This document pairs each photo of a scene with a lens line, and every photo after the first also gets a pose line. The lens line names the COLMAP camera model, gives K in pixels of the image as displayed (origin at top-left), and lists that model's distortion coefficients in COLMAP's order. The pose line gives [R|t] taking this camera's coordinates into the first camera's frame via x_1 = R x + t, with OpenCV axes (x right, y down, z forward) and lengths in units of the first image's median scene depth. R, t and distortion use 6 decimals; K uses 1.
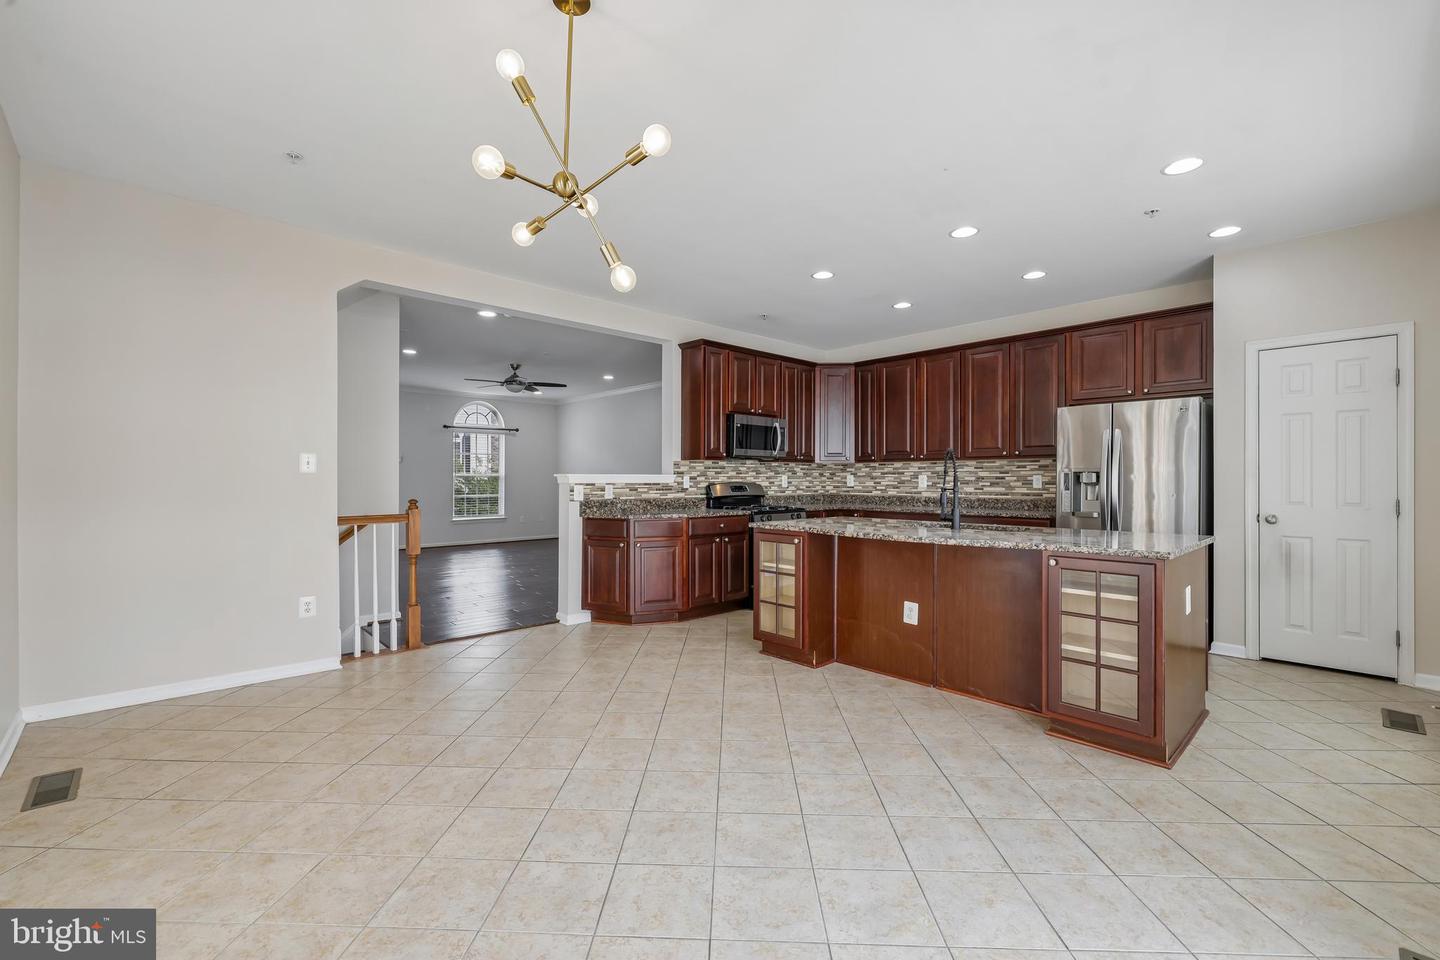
lens RADIAL K [[609.1, 0, 712.7], [0, 609.1, 480.2], [0, 0, 1]] dist [-0.000958, -0.000141]
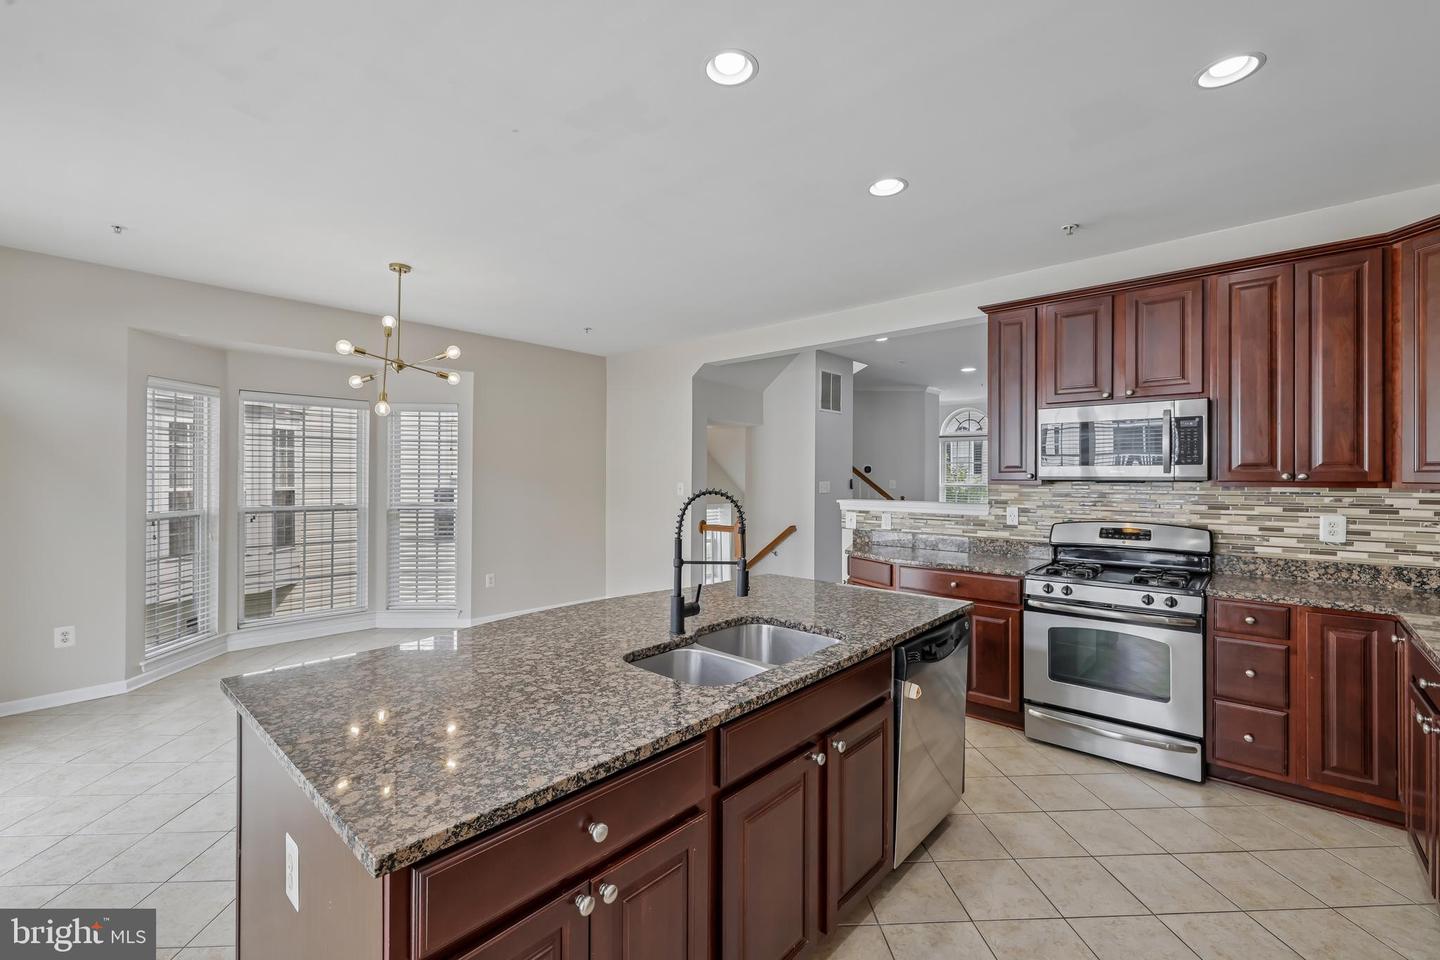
lens RADIAL K [[604.2, 0, 711.6], [0, 604.2, 474.6], [0, 0, 1]] dist [0.000380, -0.000082]
pose [[0.080799, -0.000749, -0.996730, 0.615992], [-0.002728, 0.999996, -0.000972, -0.042413], [0.996727, 0.002798, 0.080797, 0.631447]]
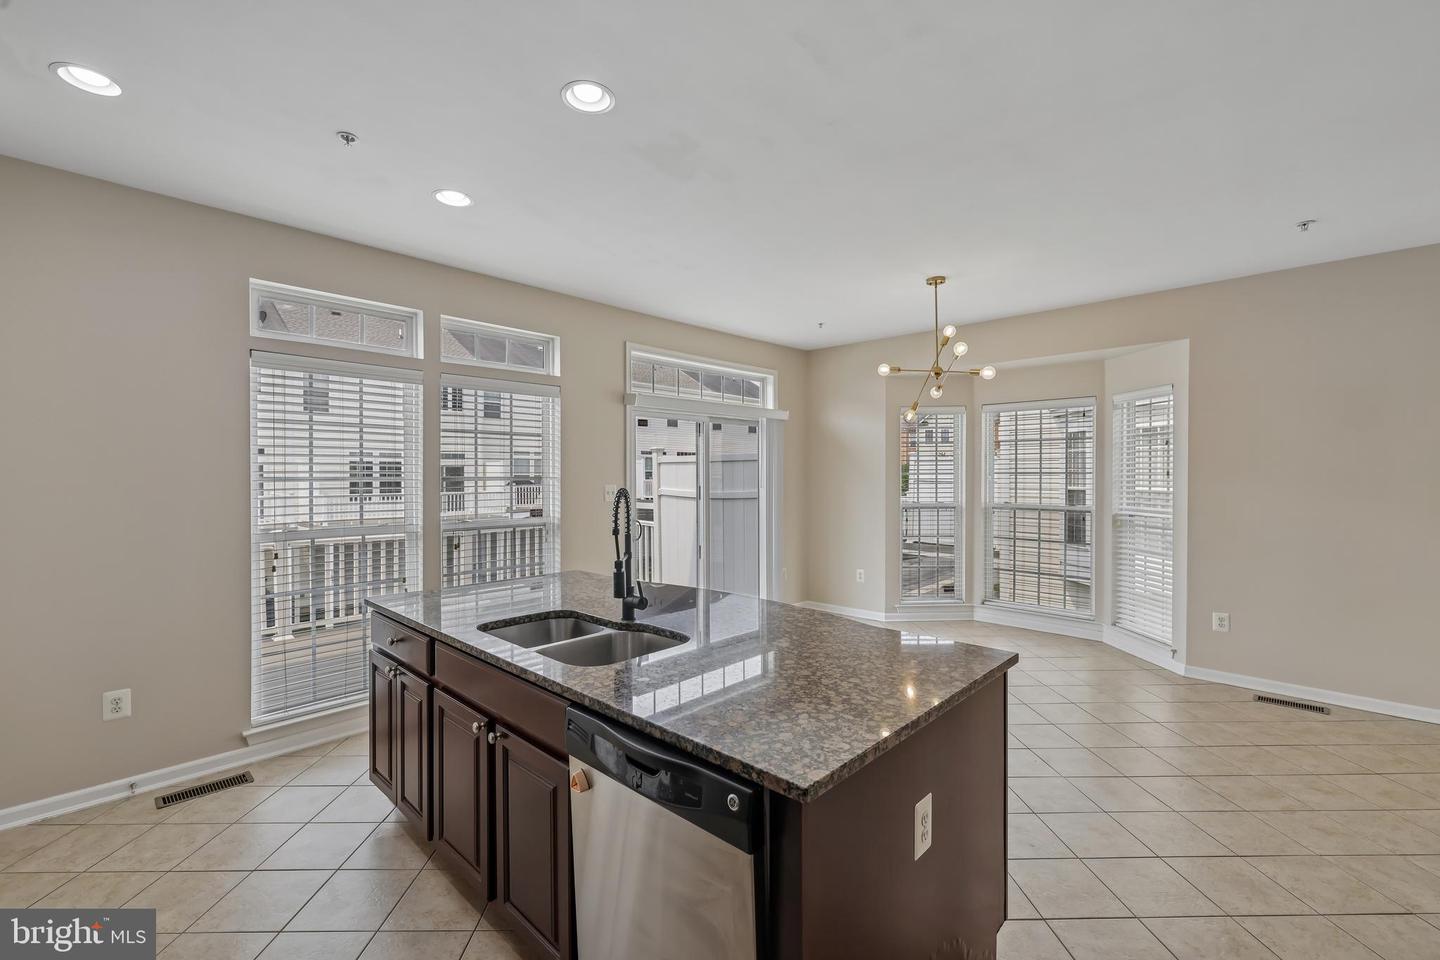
lens RADIAL K [[620.0, 0, 726.3], [0, 620.0, 478.6], [0, 0, 1]] dist [0.000883, 0.000121]
pose [[-0.998275, 0.002161, -0.058677, 0.206763], [0.001803, 0.999980, 0.006143, -0.043171], [0.058689, 0.006027, -0.998258, 1.059267]]
